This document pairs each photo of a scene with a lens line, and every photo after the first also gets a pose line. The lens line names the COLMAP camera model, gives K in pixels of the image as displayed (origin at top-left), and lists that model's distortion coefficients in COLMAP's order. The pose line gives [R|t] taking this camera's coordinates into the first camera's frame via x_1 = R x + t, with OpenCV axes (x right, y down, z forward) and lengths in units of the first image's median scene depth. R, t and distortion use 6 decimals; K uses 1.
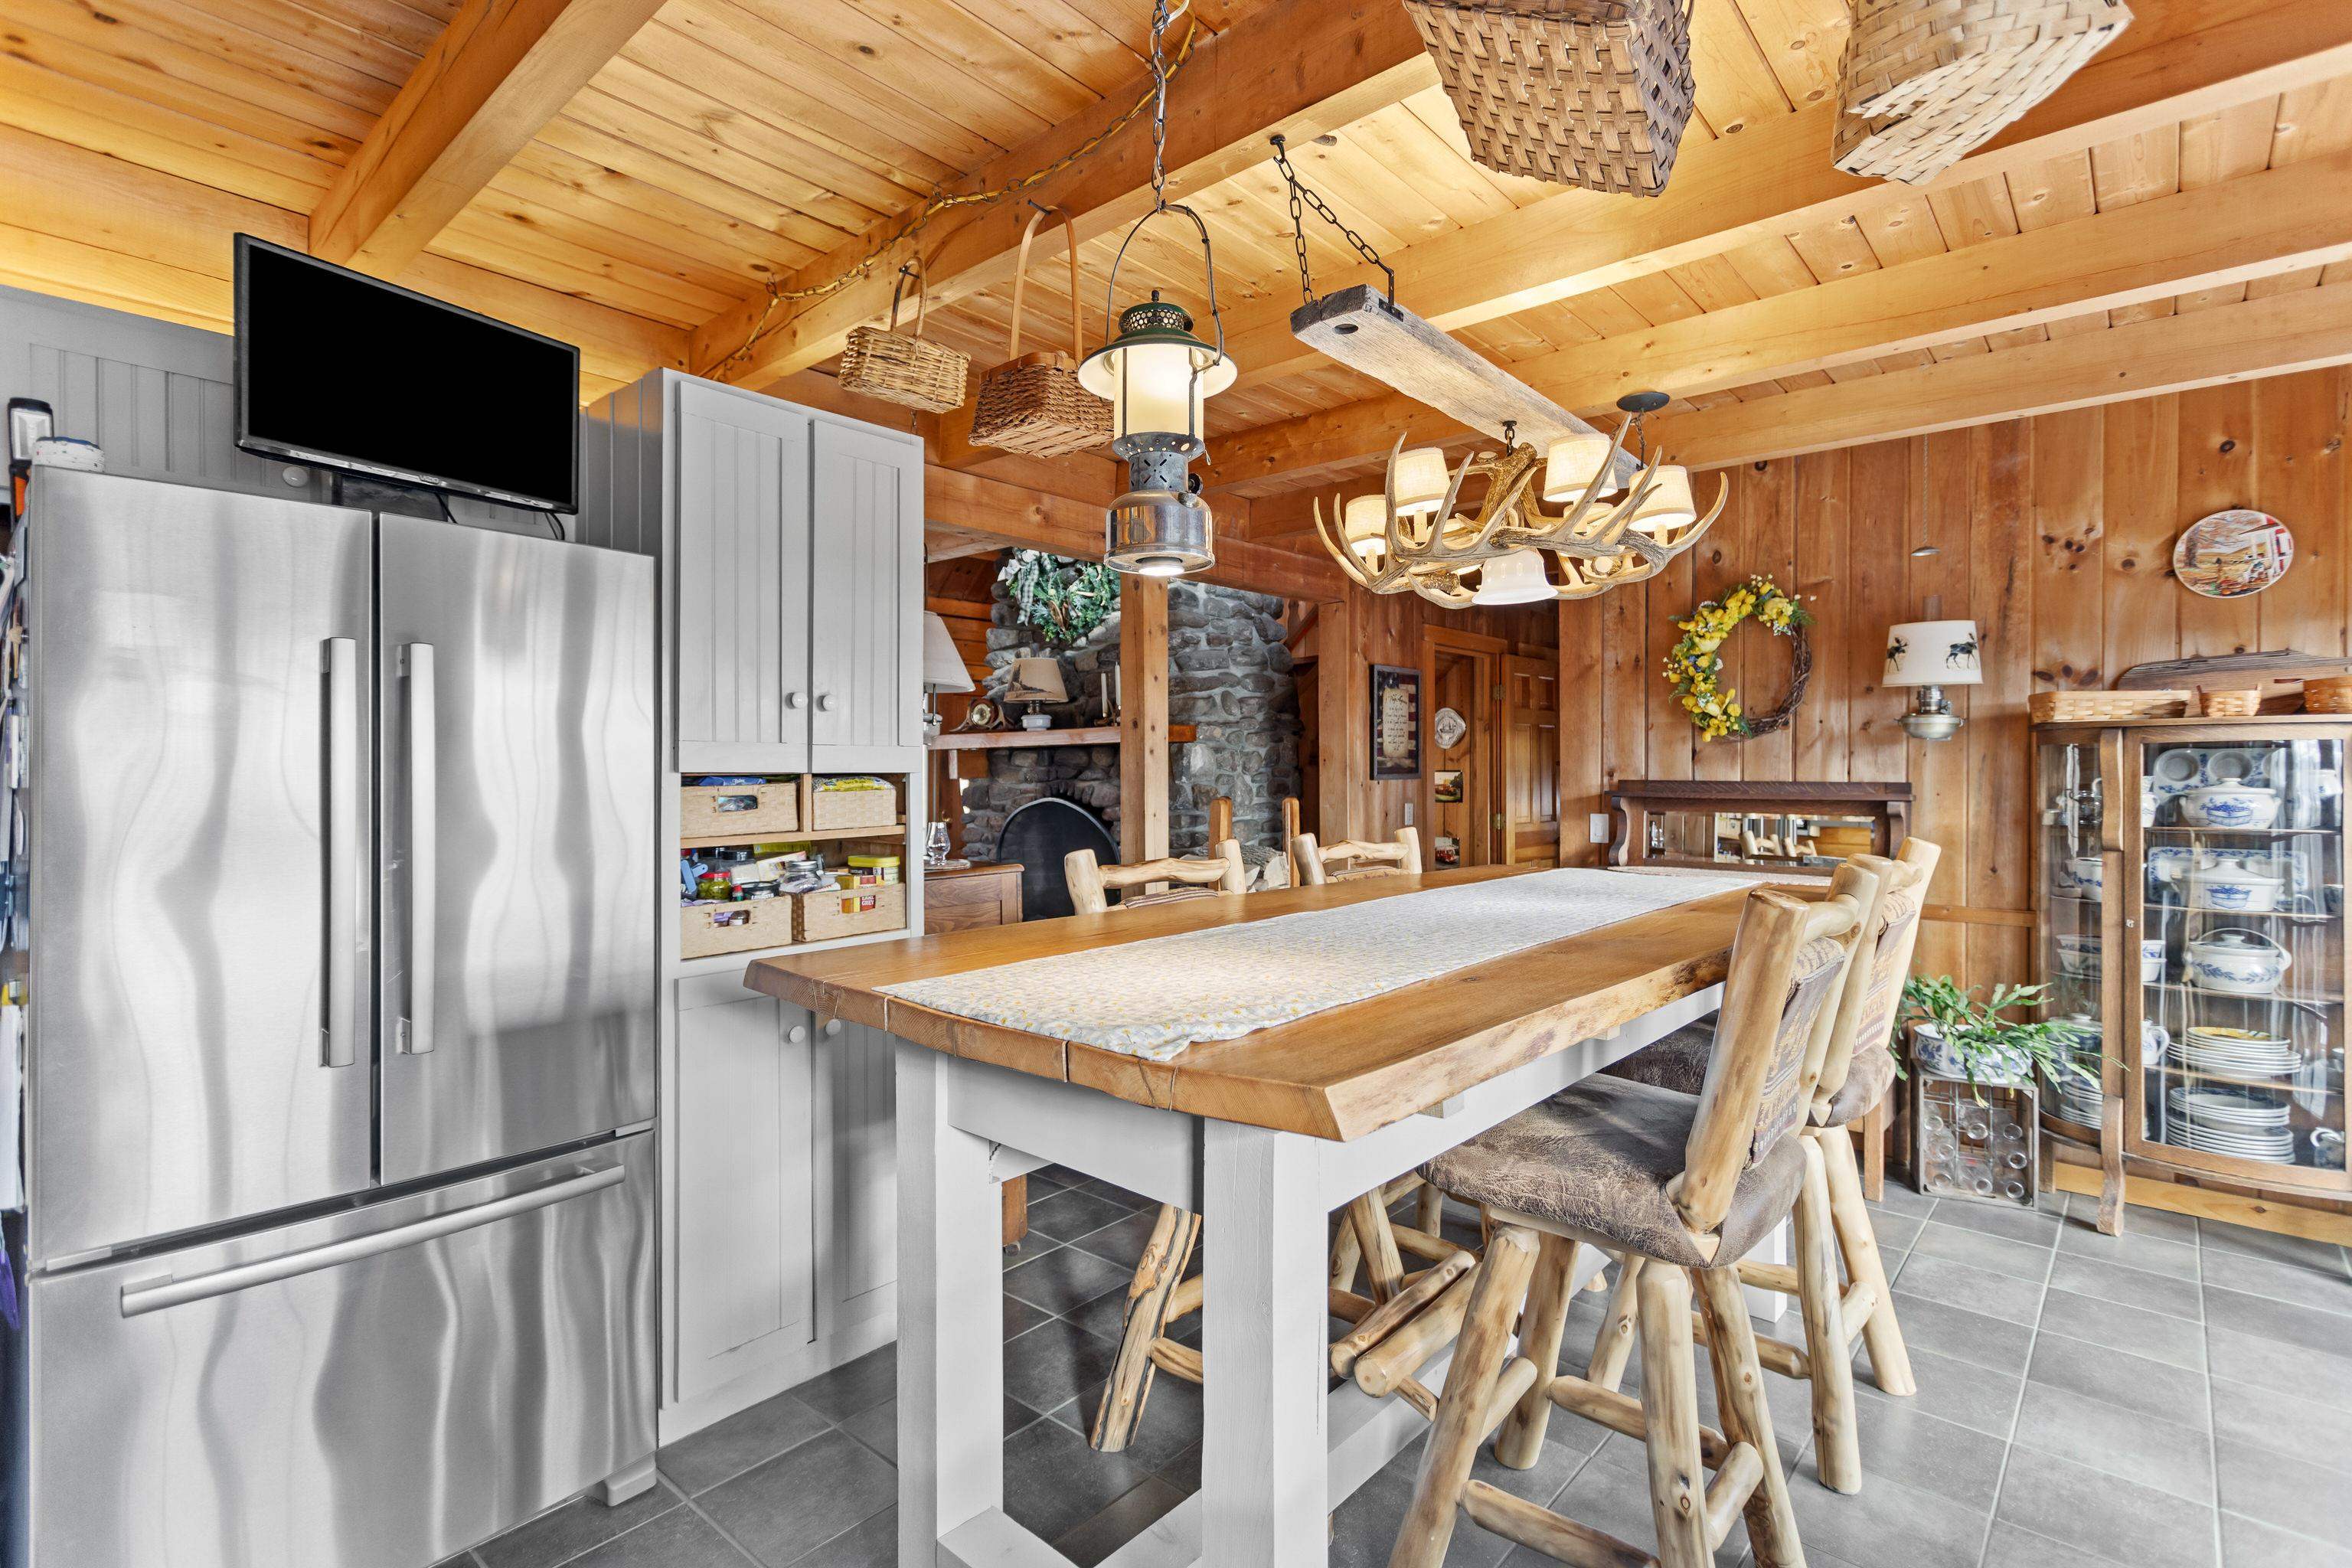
lens RADIAL K [[1110.8, 0, 1189.9], [0, 1110.8, 774.1], [0, 0, 1]] dist [0.002331, 0.001008]
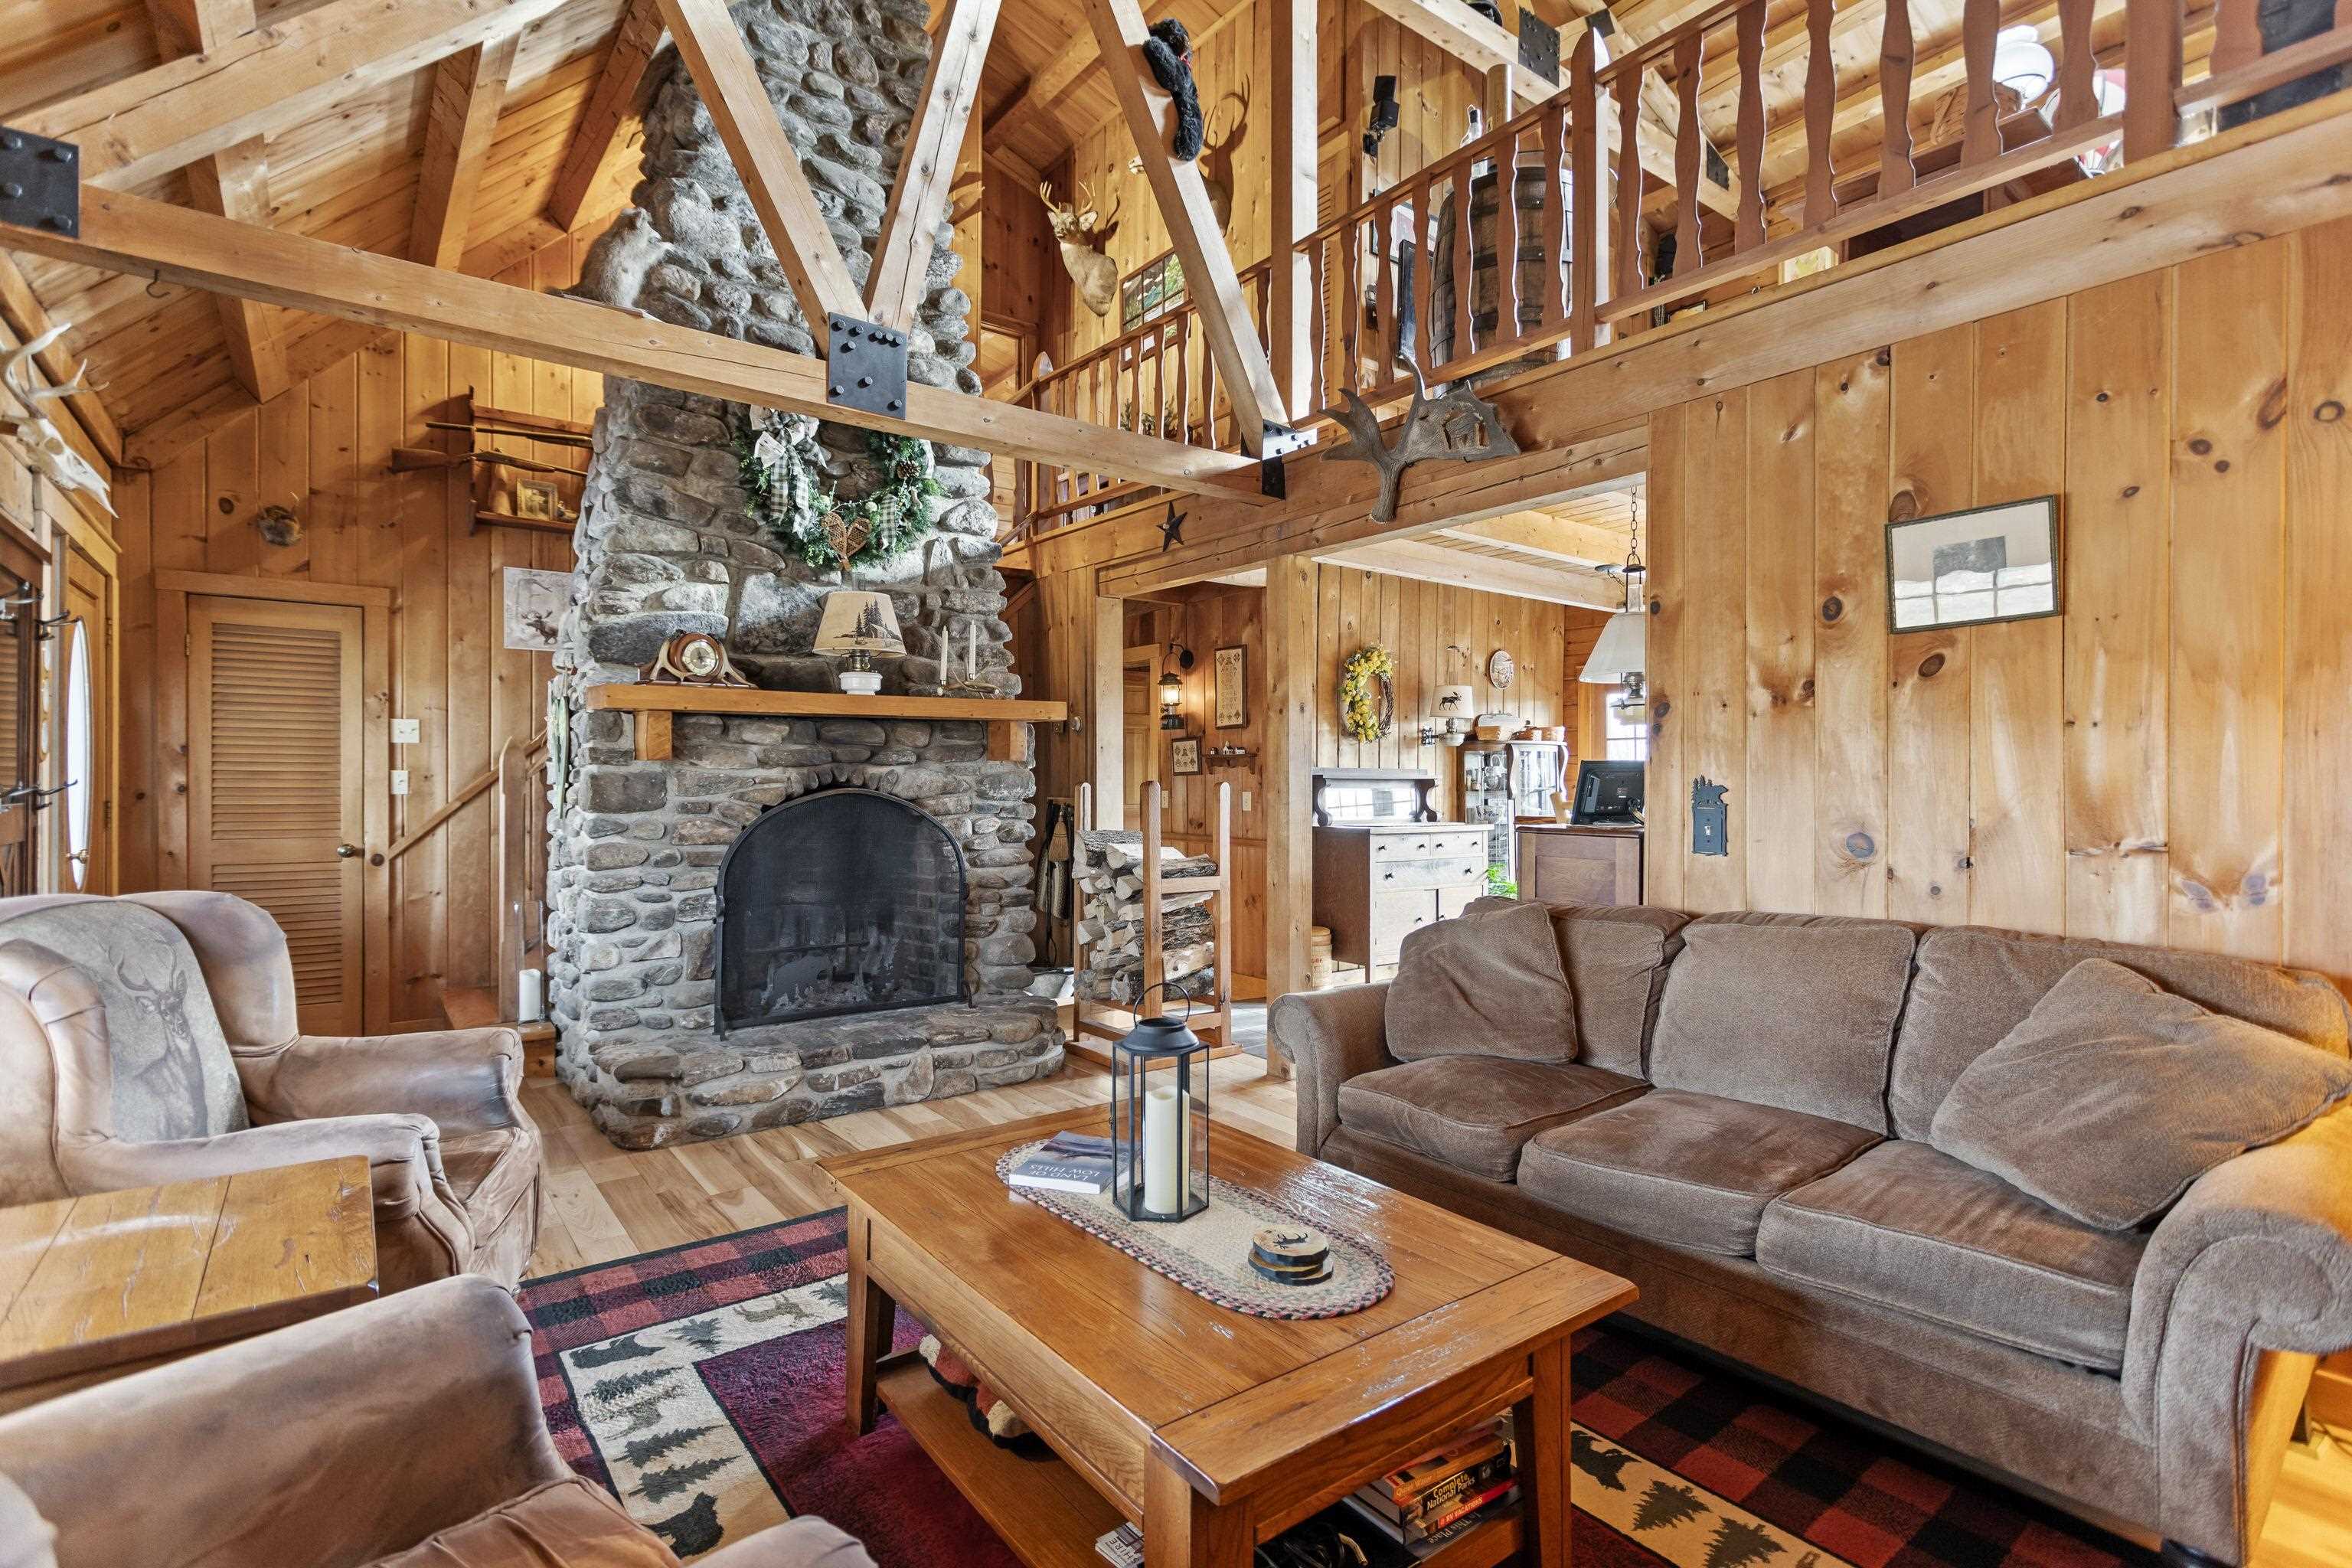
lens RADIAL K [[1119.8, 0, 1181.8], [0, 1119.8, 788.5], [0, 0, 1]] dist [-0.001535, -0.000073]
pose [[0.195247, -0.007279, 0.980727, -0.776084], [-0.000972, 0.999971, 0.007616, 0.015383], [-0.980754, -0.002440, 0.195234, 0.623758]]
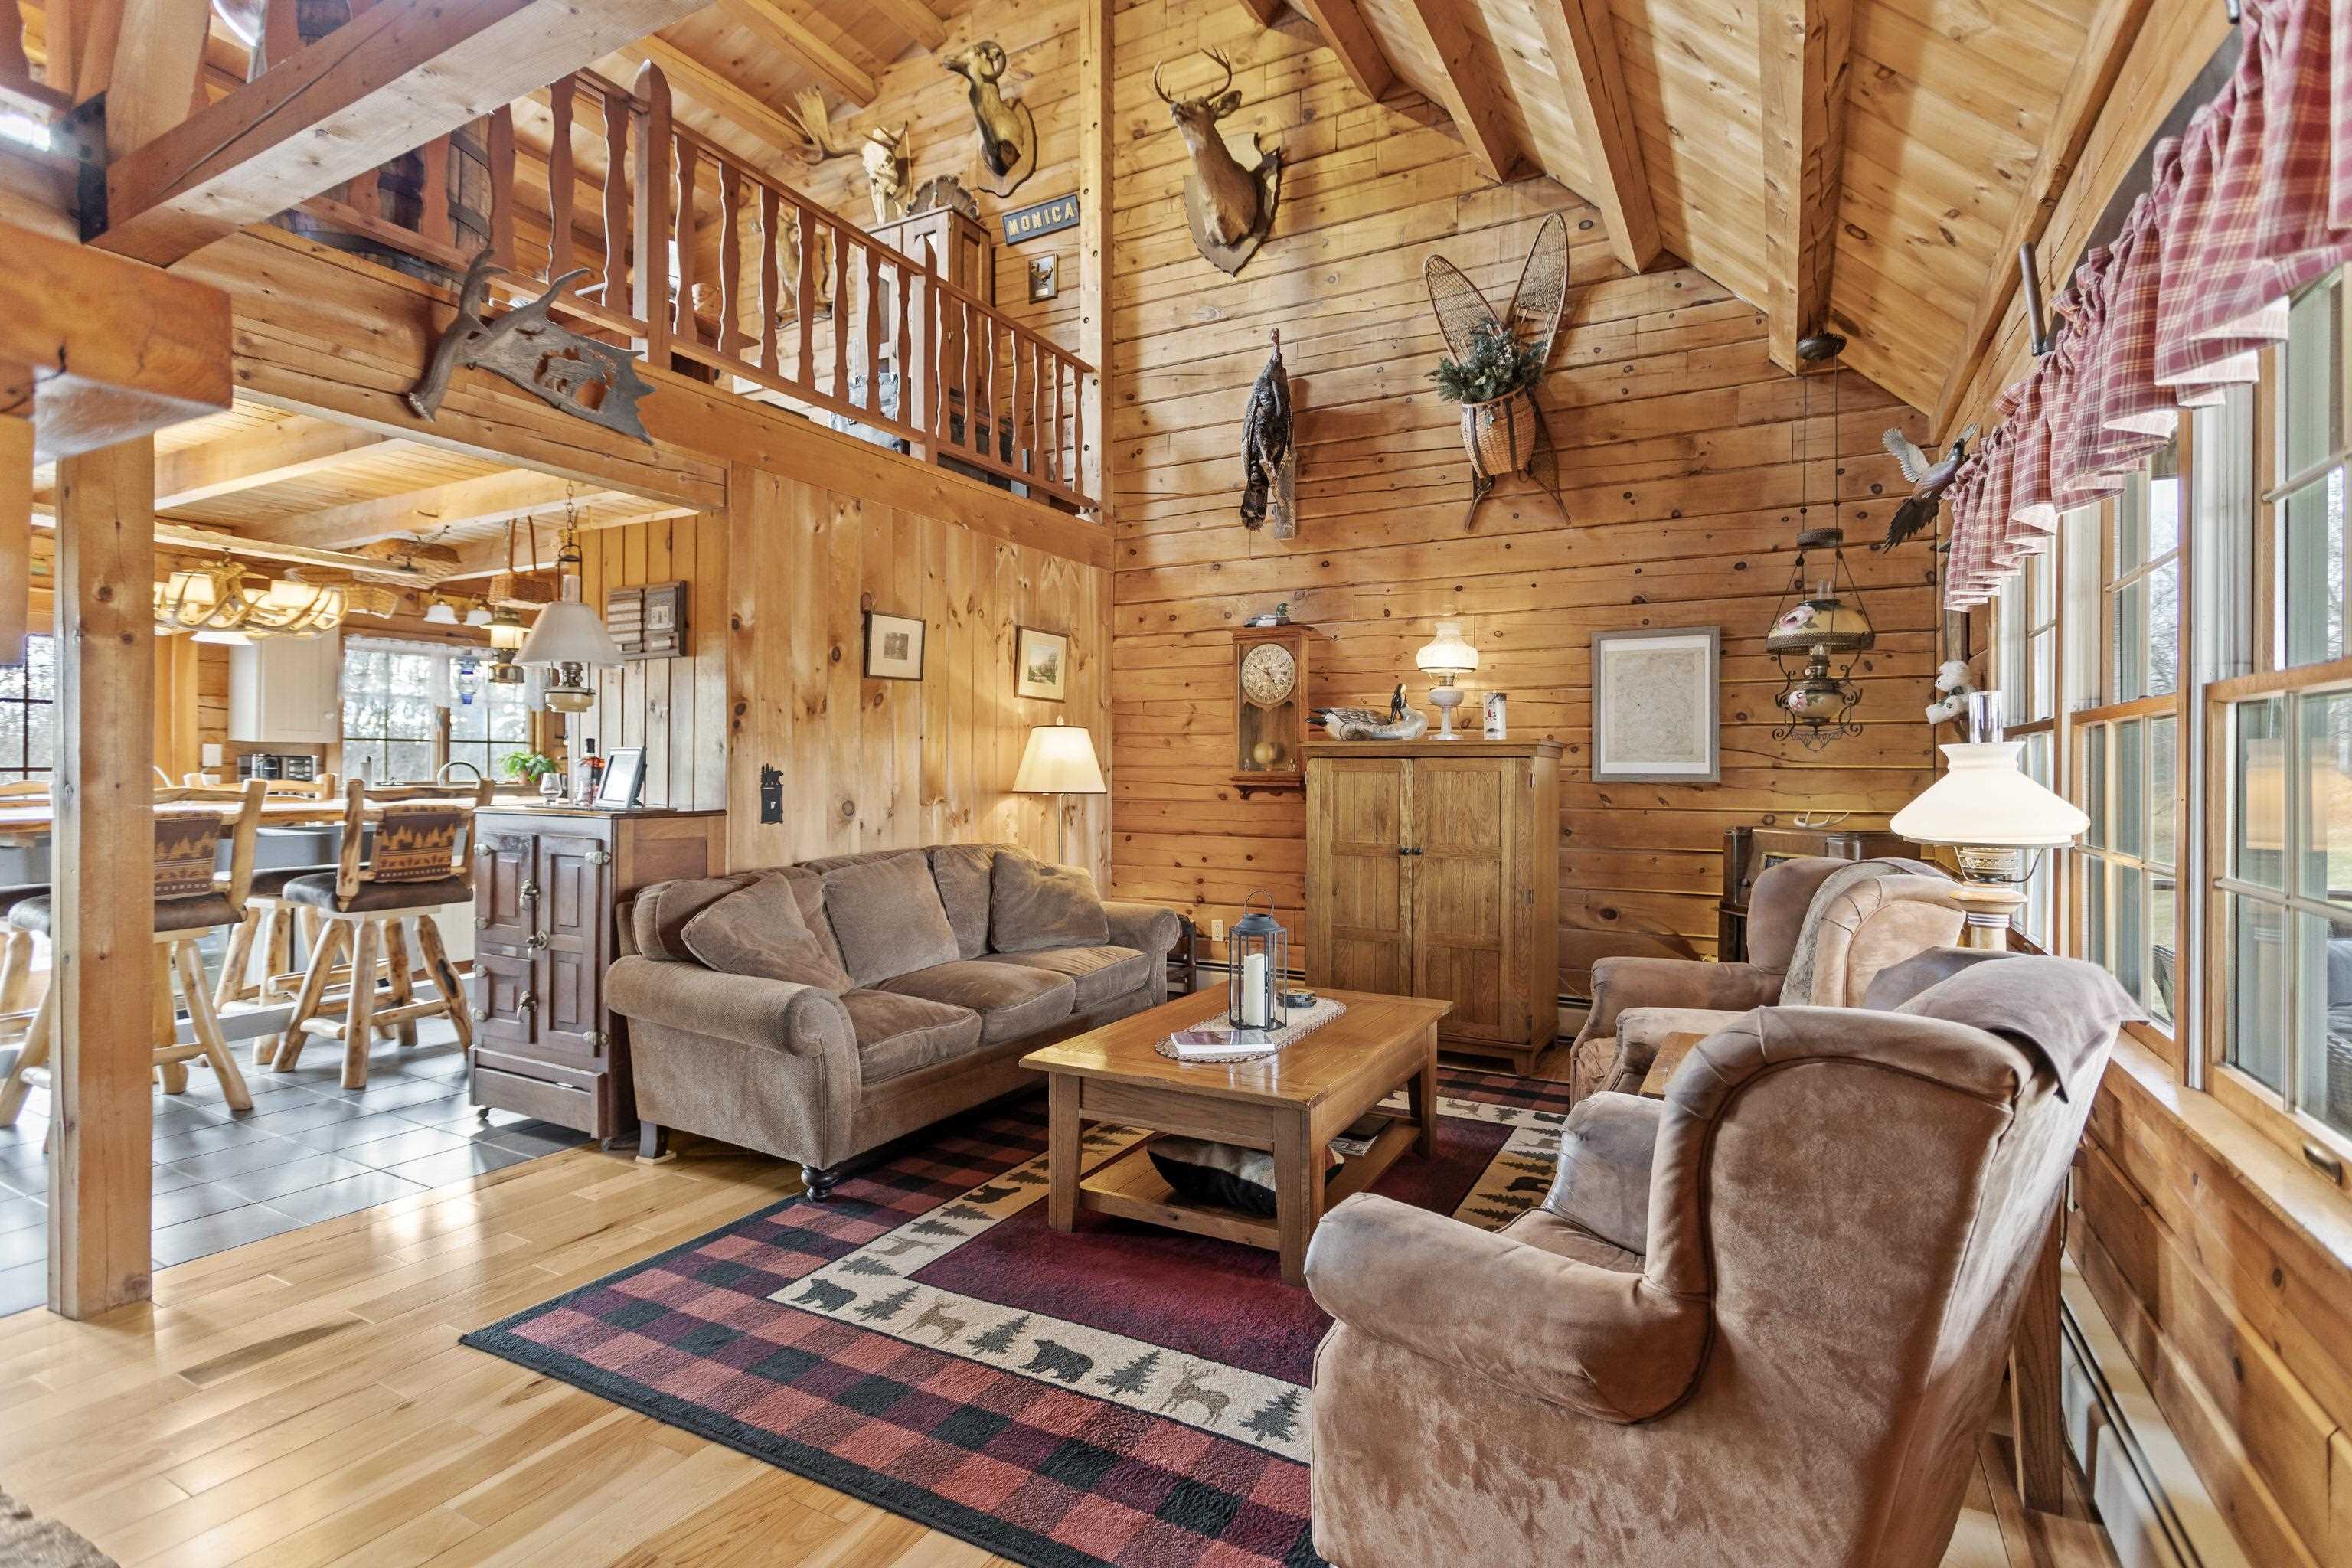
lens RADIAL K [[1111.6, 0, 1184.0], [0, 1111.6, 782.2], [0, 0, 1]] dist [-0.012249, 0.013166]
pose [[-0.974411, -0.003077, -0.224751, -0.322094], [-0.005759, 0.999920, 0.011279, 0.015260], [0.224698, 0.012285, -0.974351, 1.183045]]
